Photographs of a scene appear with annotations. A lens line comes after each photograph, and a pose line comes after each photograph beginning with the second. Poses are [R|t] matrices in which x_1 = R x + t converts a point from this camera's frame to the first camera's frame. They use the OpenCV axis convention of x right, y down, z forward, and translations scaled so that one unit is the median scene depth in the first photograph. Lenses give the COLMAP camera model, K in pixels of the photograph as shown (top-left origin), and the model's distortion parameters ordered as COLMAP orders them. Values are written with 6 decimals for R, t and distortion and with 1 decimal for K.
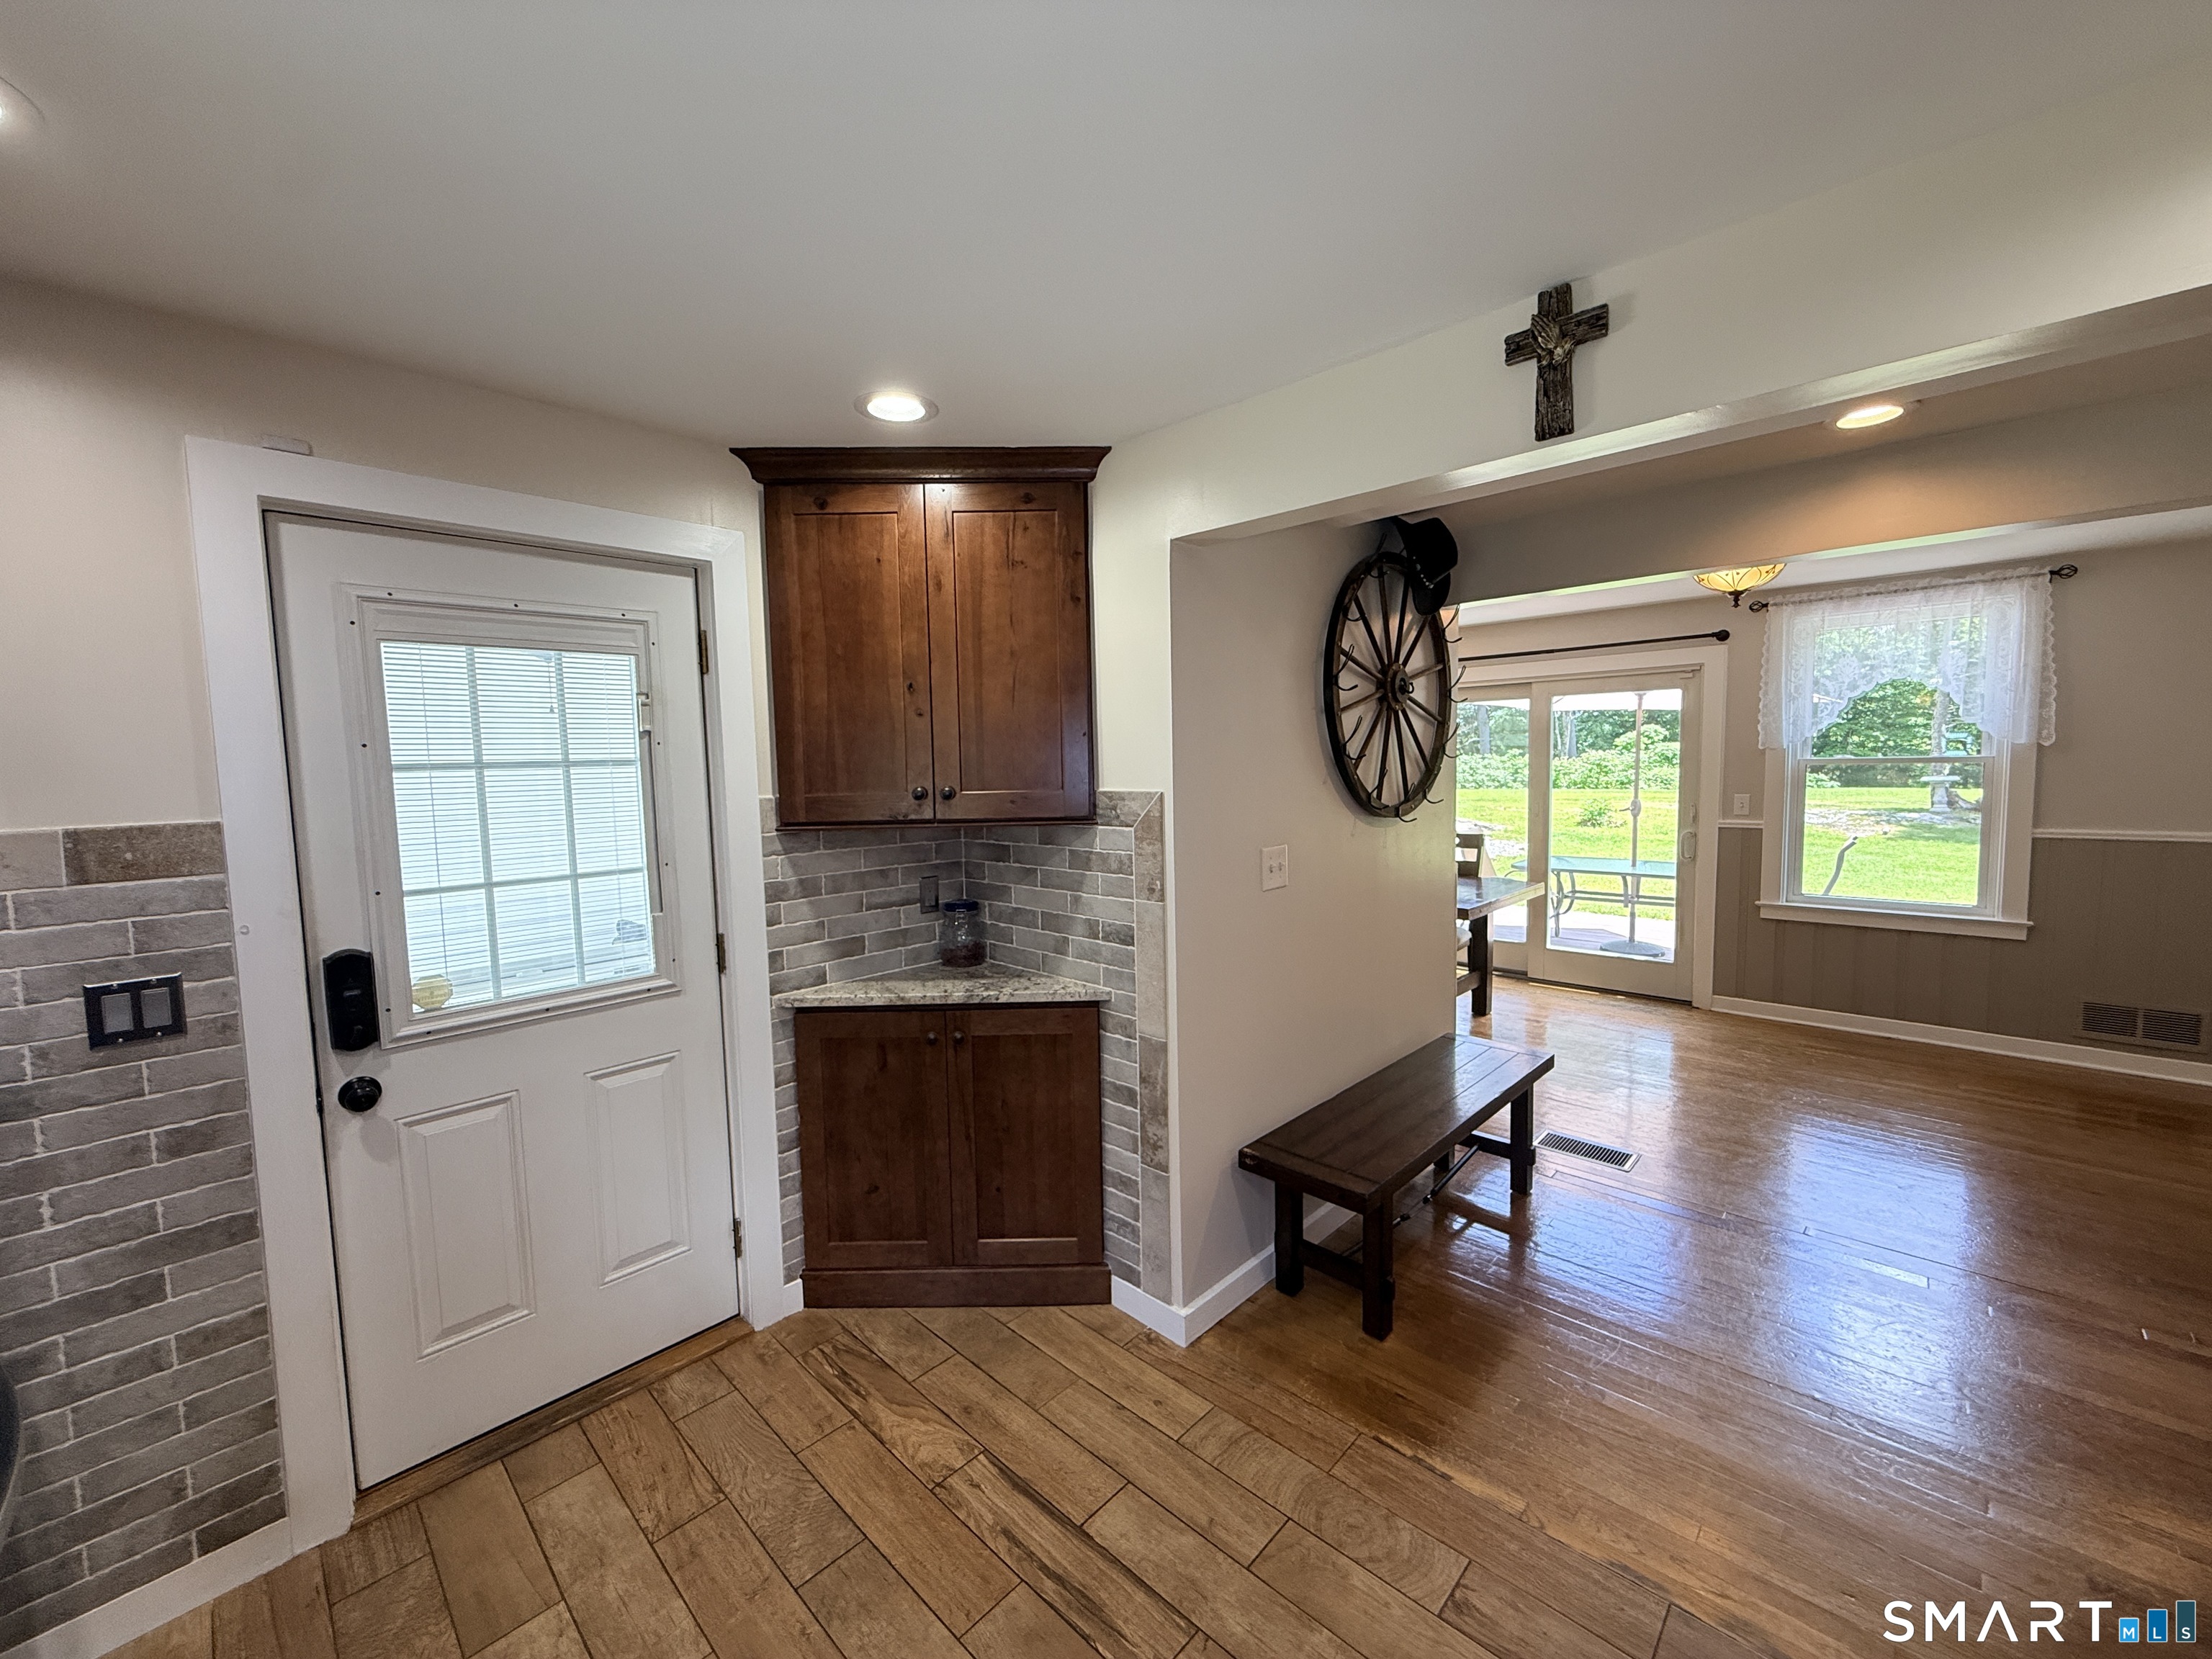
lens RADIAL K [[878.8, 0, 1099.9], [0, 878.8, 826.9], [0, 0, 1]] dist [0.000484, -0.000387]
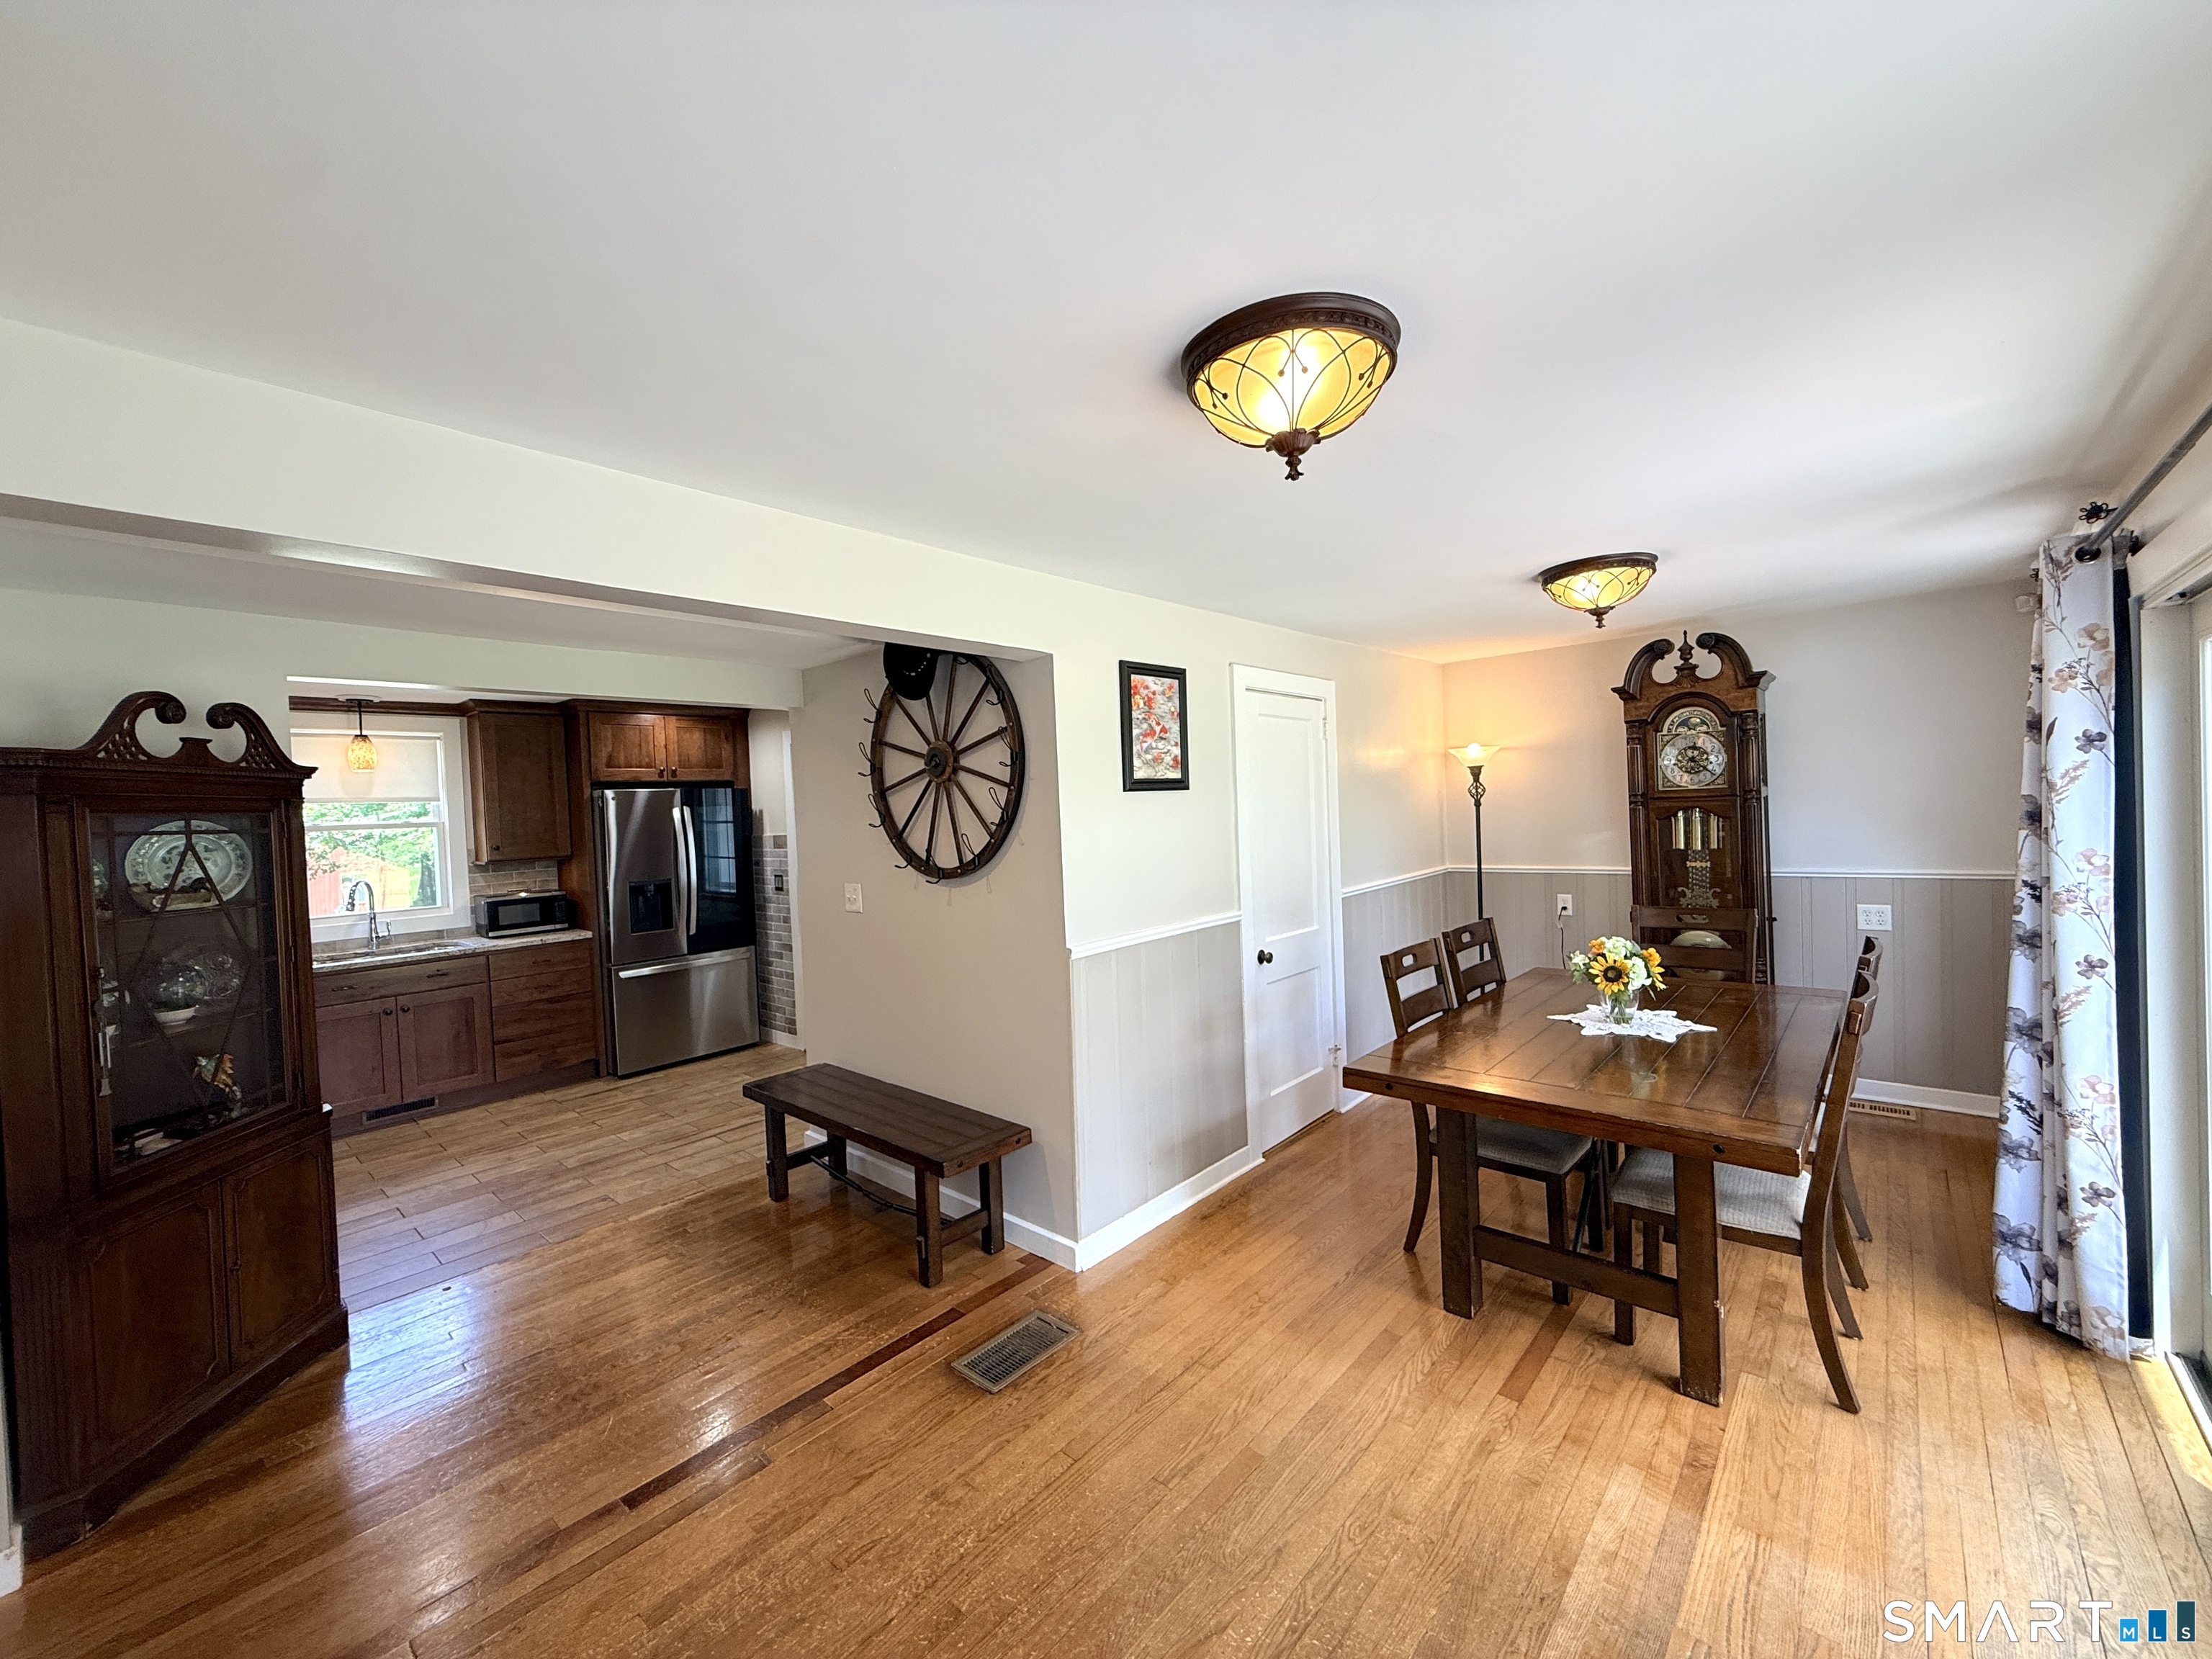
lens RADIAL K [[878.8, 0, 1101.1], [0, 878.8, 828.6], [0, 0, 1]] dist [0.000484, -0.000387]
pose [[0.045027, 0.044889, -0.997977, 0.952588], [-0.038736, 0.998317, 0.043157, -0.084849], [0.998234, 0.036714, 0.046690, 0.751371]]
